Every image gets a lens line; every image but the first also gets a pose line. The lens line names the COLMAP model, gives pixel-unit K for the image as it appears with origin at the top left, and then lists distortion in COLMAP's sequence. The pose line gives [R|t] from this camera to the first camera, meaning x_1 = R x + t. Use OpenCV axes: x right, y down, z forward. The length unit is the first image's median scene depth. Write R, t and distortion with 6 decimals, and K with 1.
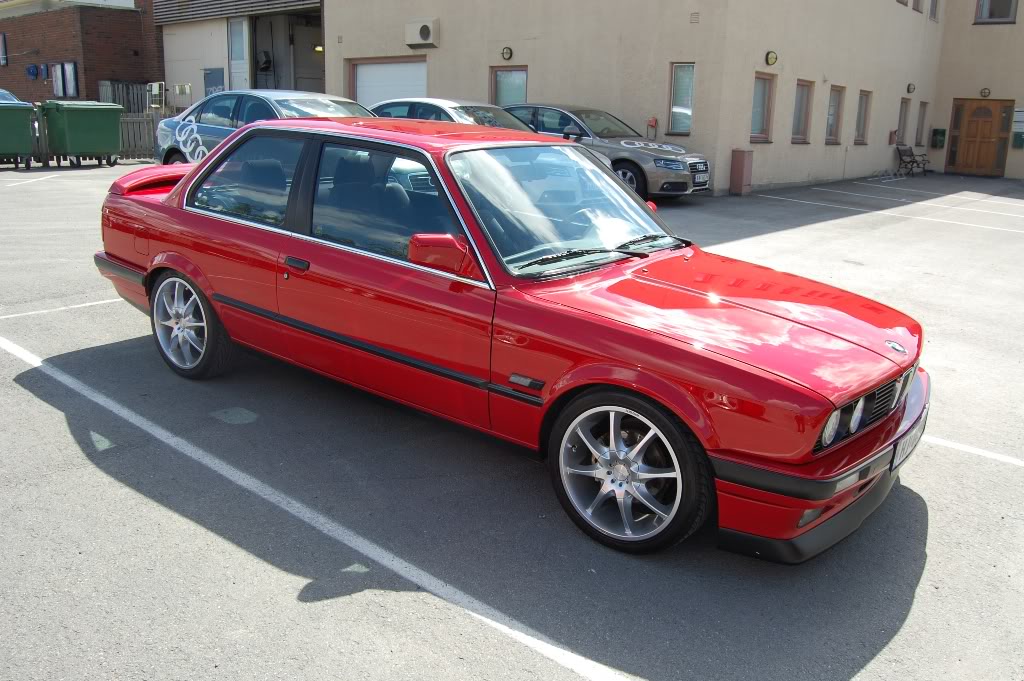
lens RADIAL K [[899.0, 0, 512.0], [0, 899.0, 340.4], [0, 0, 1]] dist [-0.104511, 0.072857]
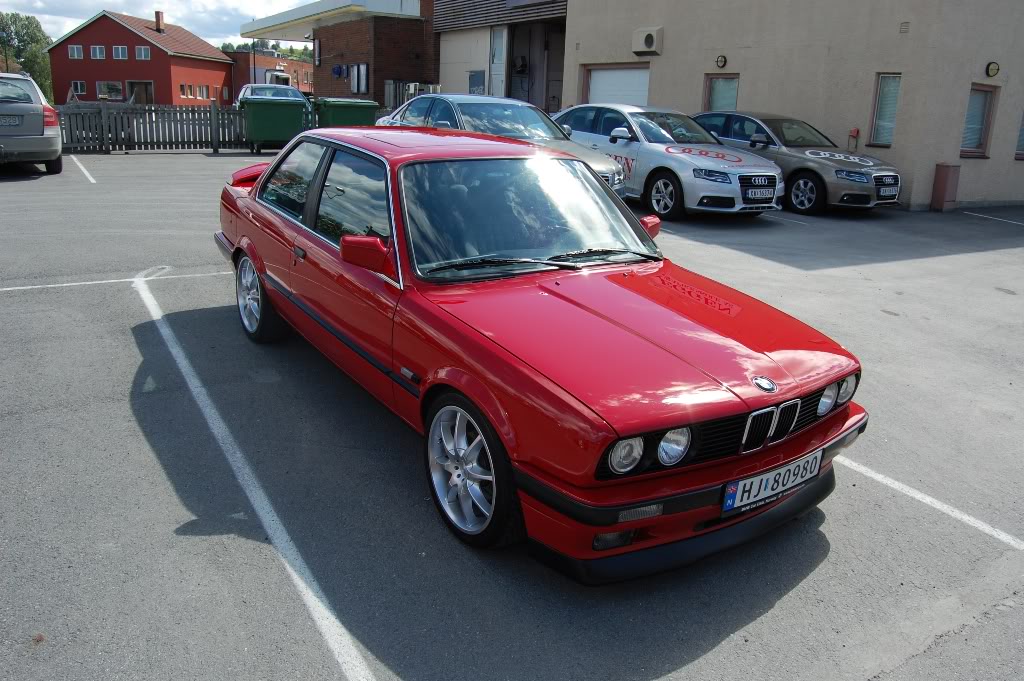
lens RADIAL K [[844.6, 0, 511.1], [0, 844.6, 312.4], [0, 0, 1]] dist [-0.081968, 0.008334]
pose [[0.943673, 0.091959, -0.317845, 0.112903], [-0.096604, 0.995322, 0.001153, -0.010821], [0.316464, 0.029617, 0.948142, 0.012836]]
